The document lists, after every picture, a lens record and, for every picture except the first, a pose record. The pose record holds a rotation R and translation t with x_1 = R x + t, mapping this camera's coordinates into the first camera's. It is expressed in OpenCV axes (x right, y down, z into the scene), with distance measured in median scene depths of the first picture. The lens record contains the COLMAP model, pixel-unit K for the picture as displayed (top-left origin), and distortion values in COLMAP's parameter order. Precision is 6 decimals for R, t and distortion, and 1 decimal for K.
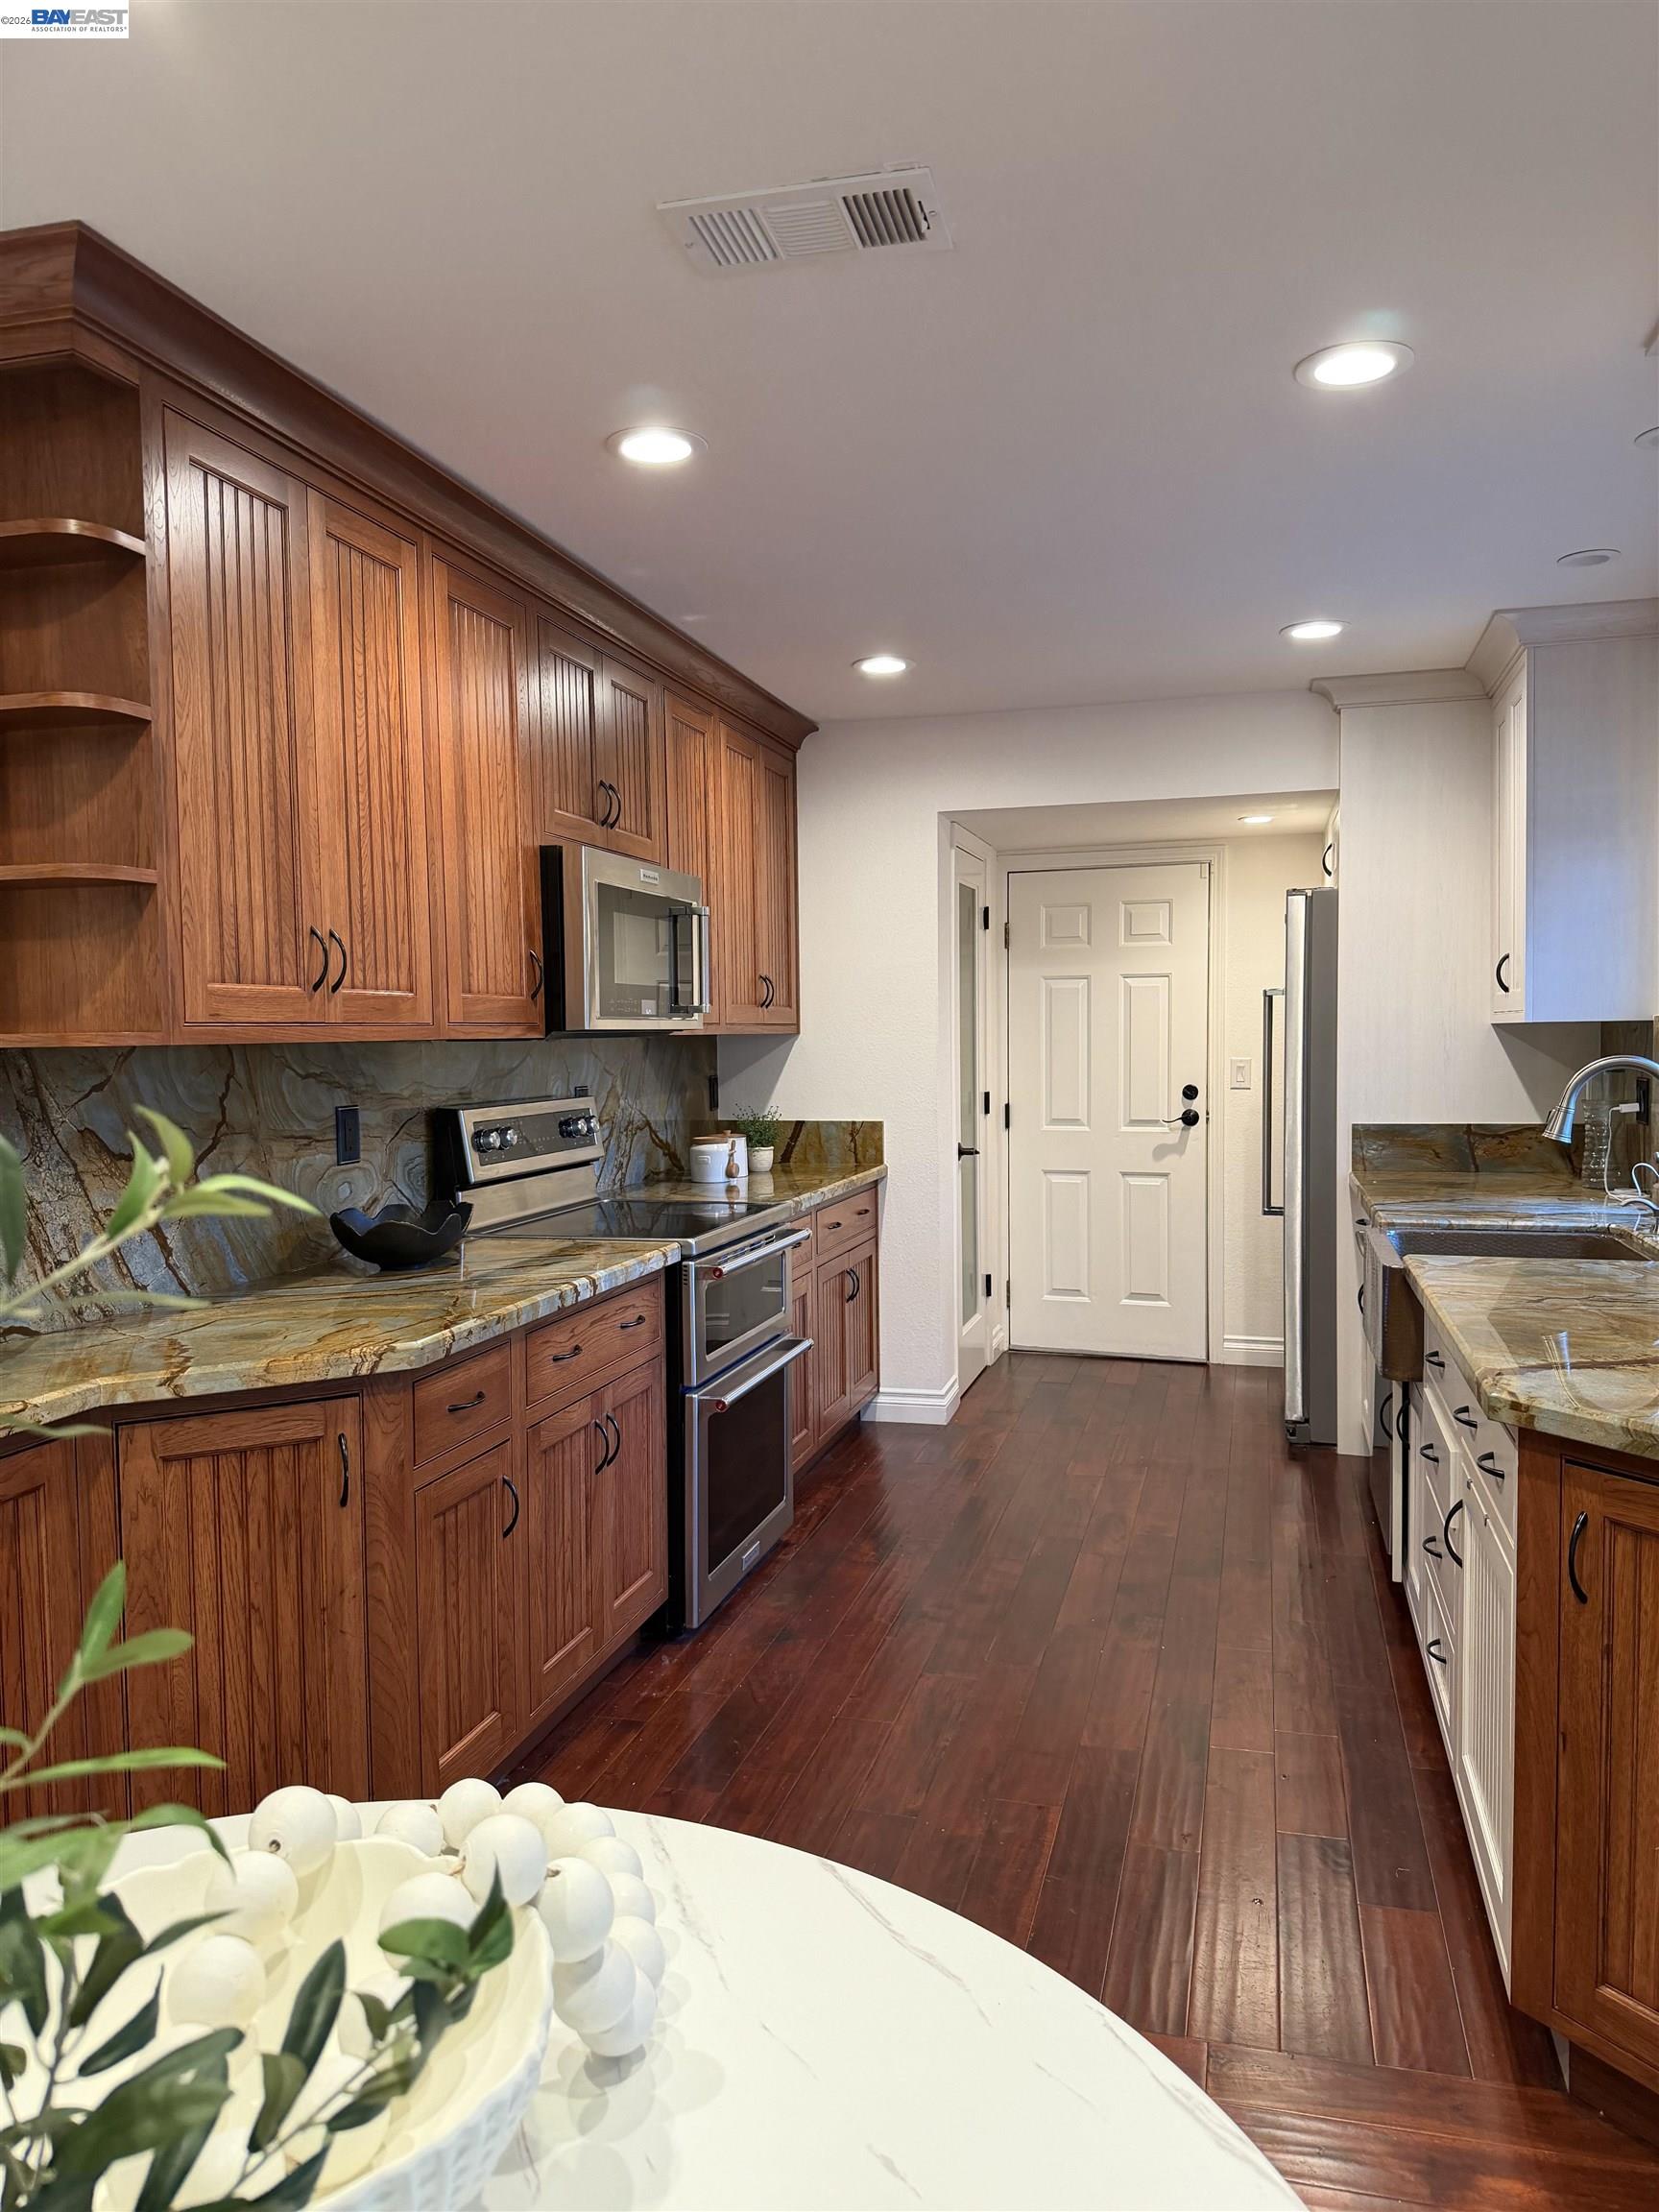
lens RADIAL K [[1545.0, 0, 832.9], [0, 1545.0, 1111.1], [0, 0, 1]] dist [0.178936, -0.330742]
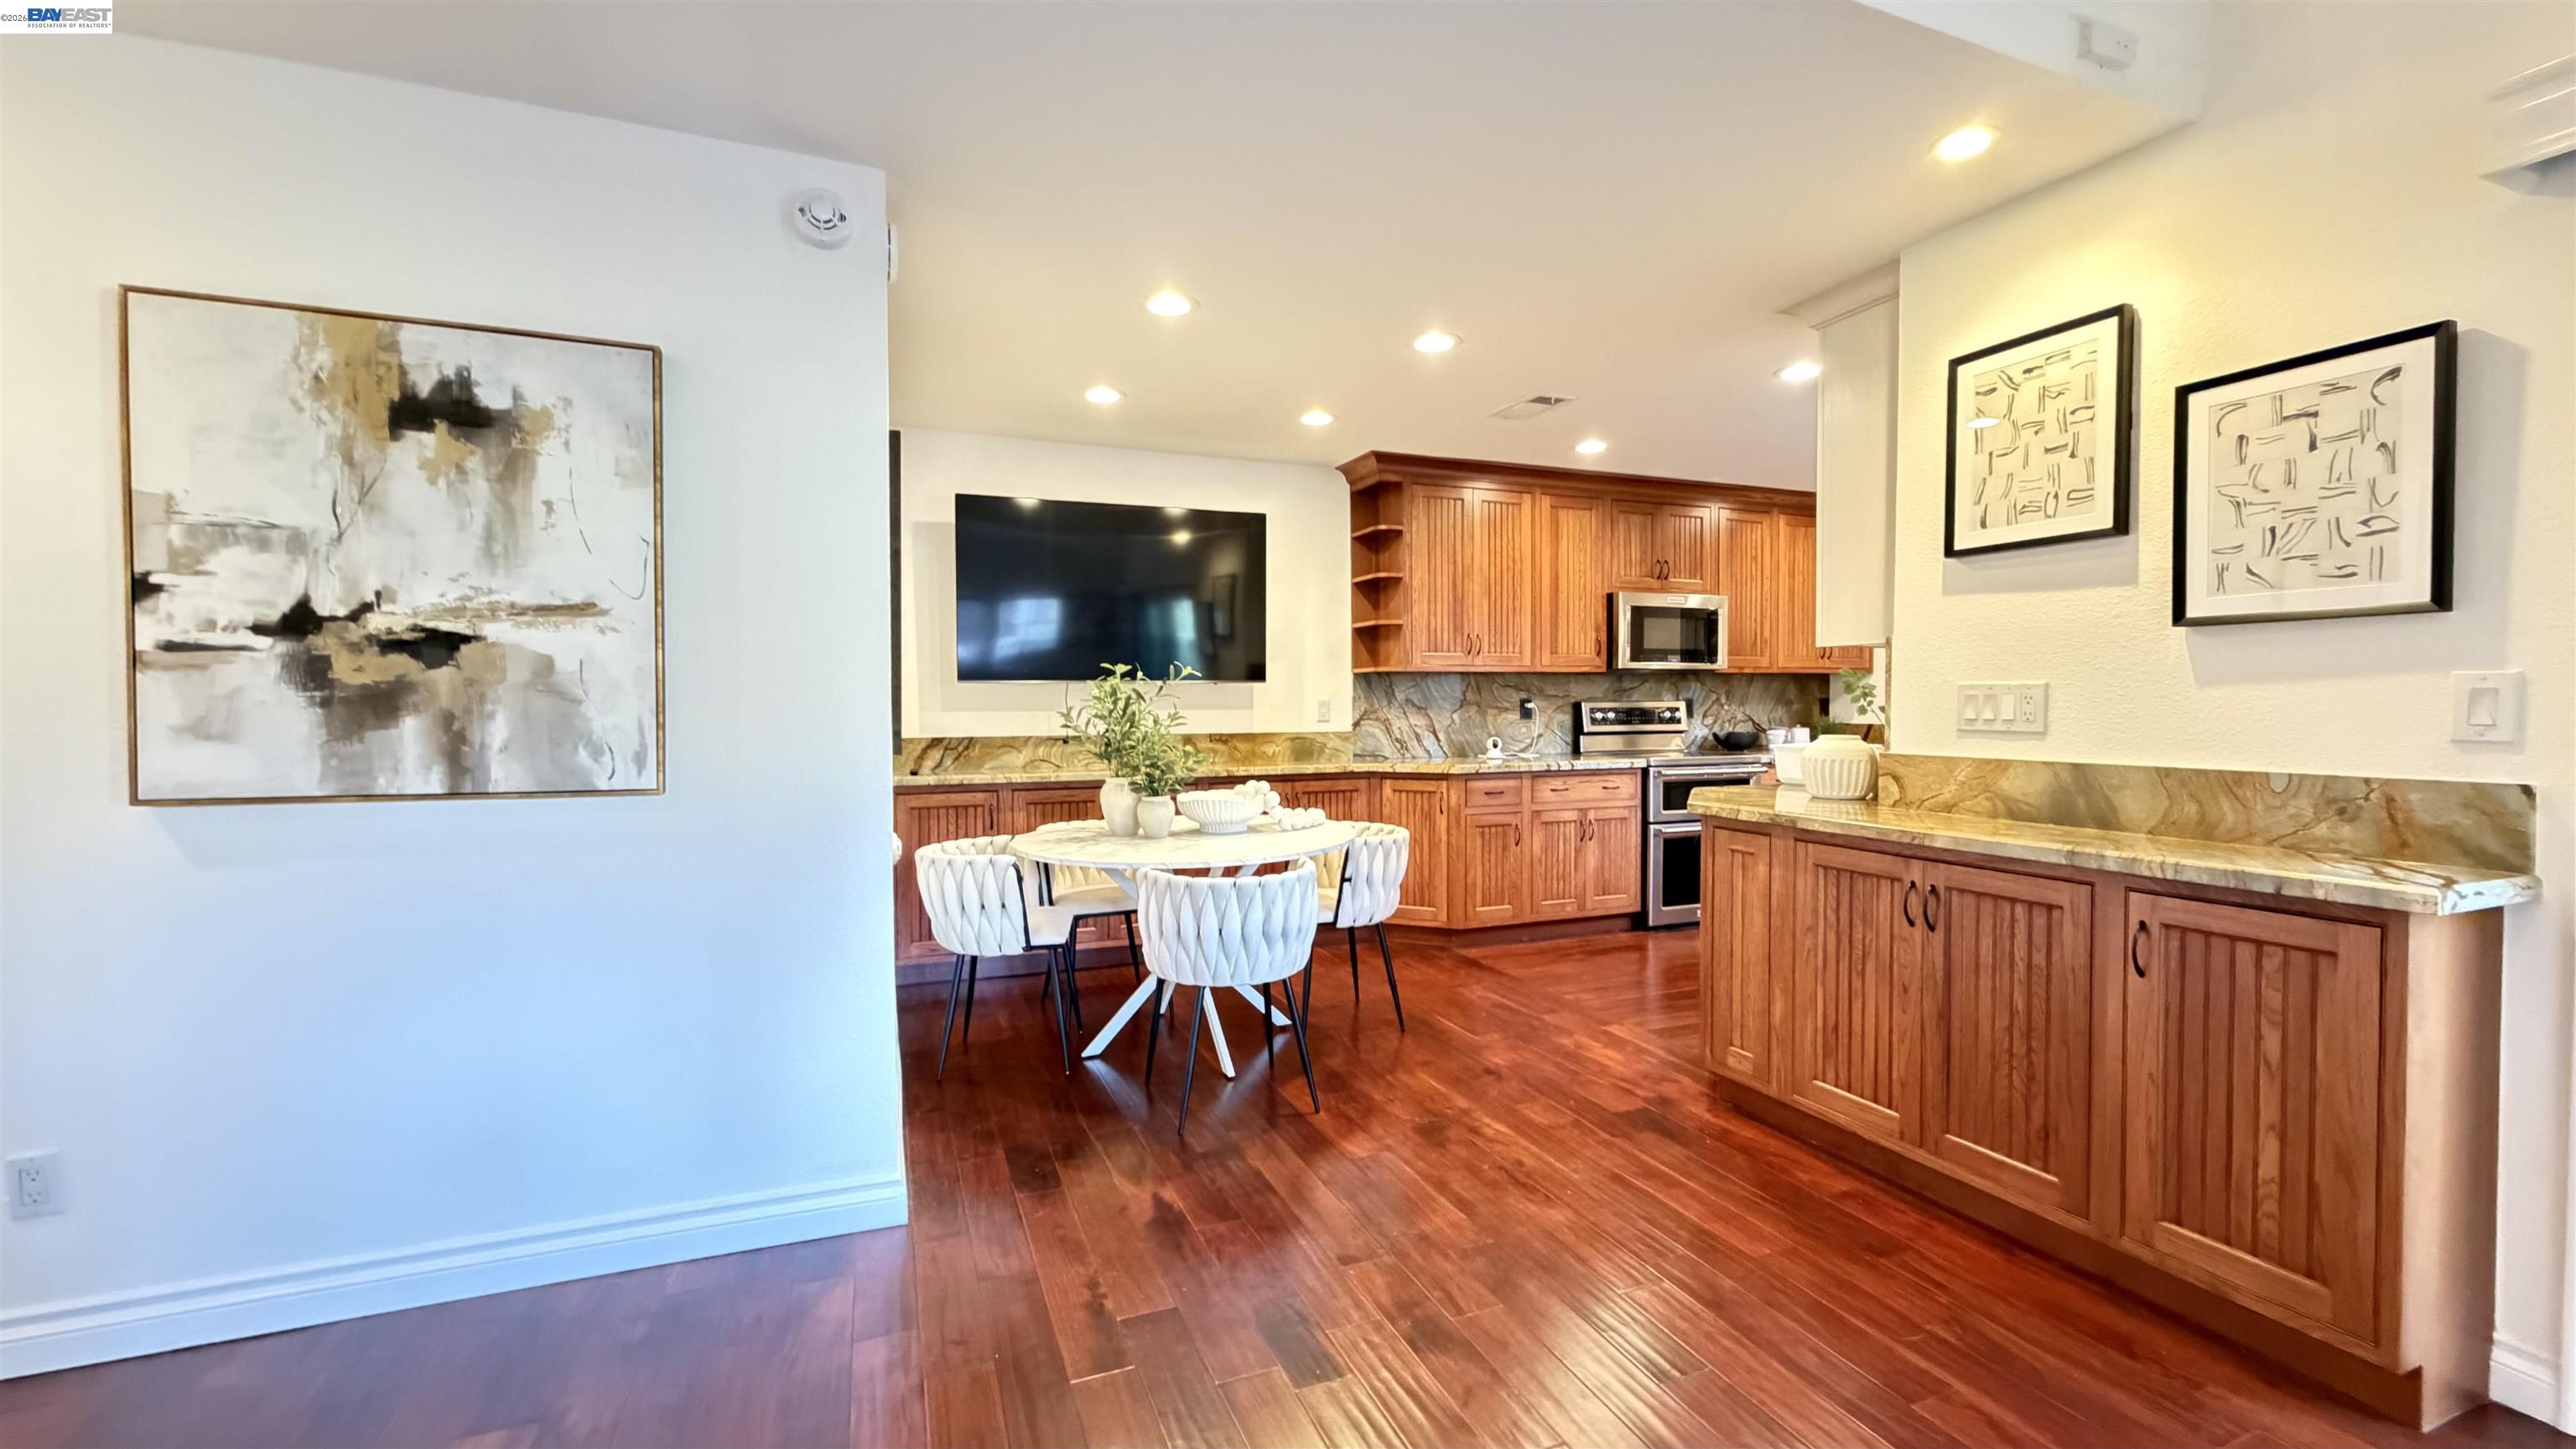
lens RADIAL K [[1024.3, 0, 1287.3], [0, 1024.3, 728.4], [0, 0, 1]] dist [-0.000566, 0.000509]
pose [[0.602165, 0.029100, -0.797841, 0.740039], [-0.043264, 0.999057, 0.003787, 0.052164], [0.797199, 0.032237, 0.602856, -0.328822]]
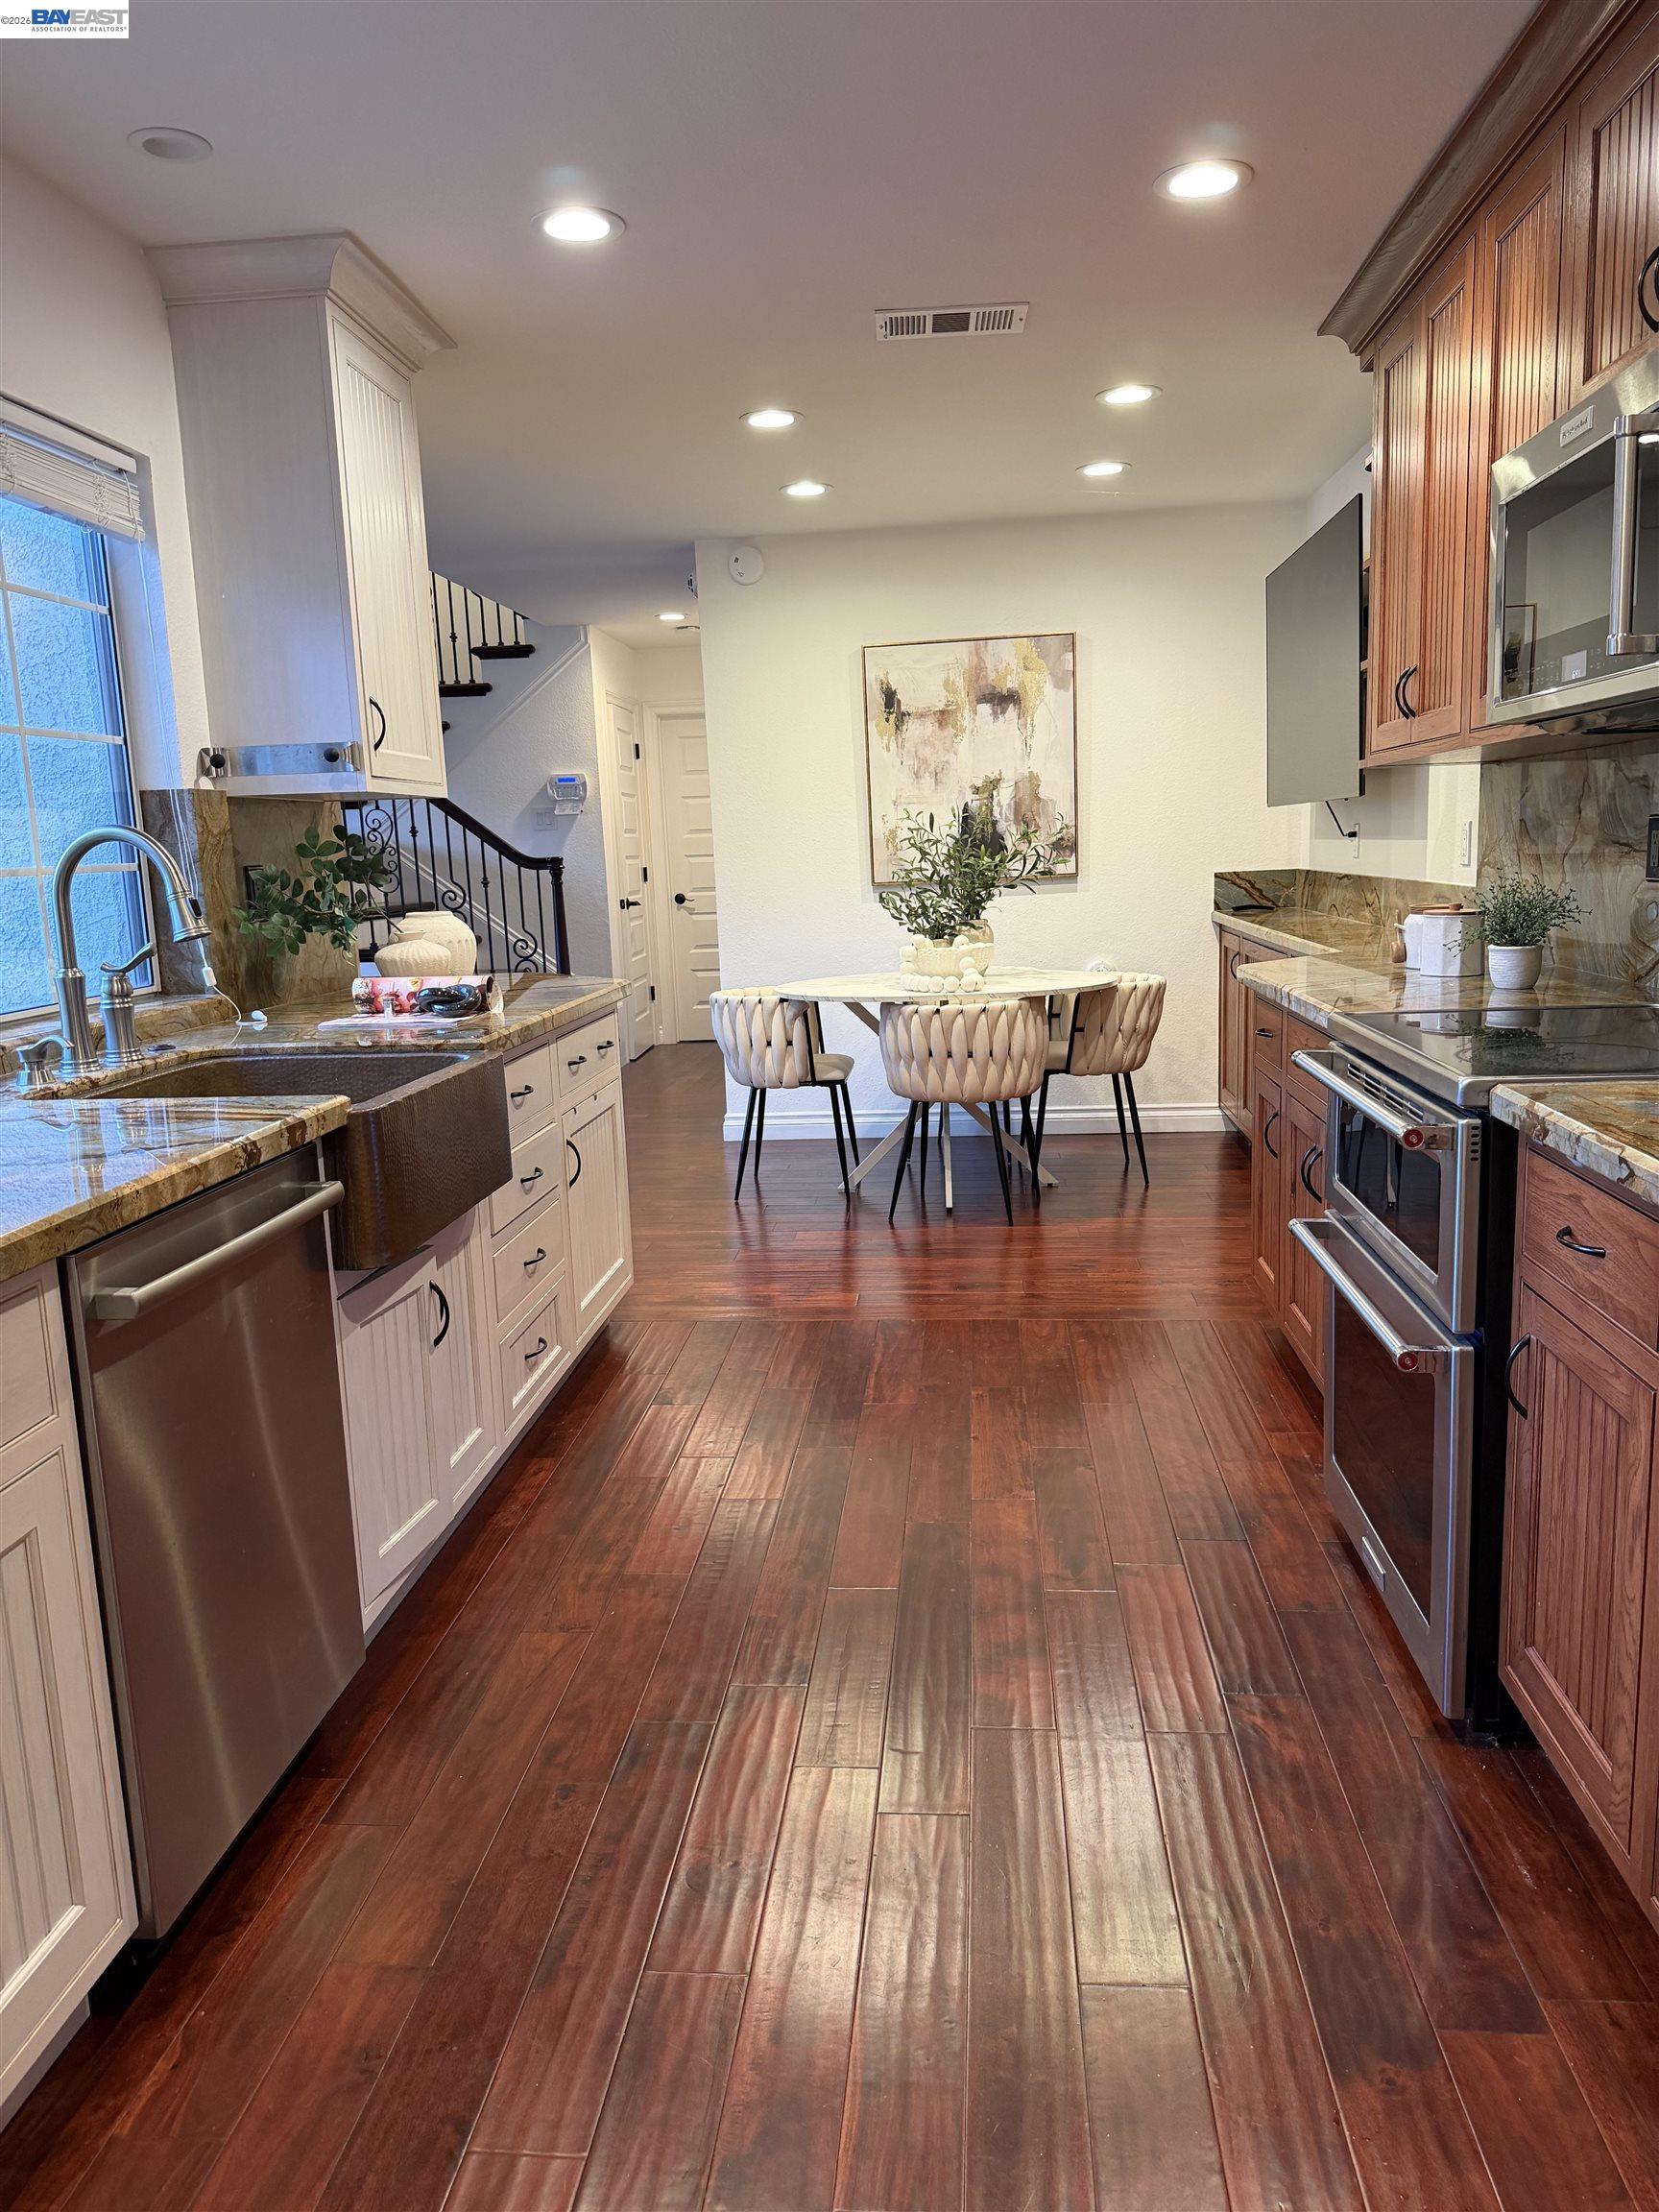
lens RADIAL K [[1545.0, 0, 832.9], [0, 1545.0, 1111.1], [0, 0, 1]] dist [0.178936, -0.330742]
pose [[-0.983294, 0.076127, -0.165341, 0.266030], [0.038317, 0.974558, 0.220835, -0.047519], [0.177946, 0.210810, -0.961194, 1.593155]]
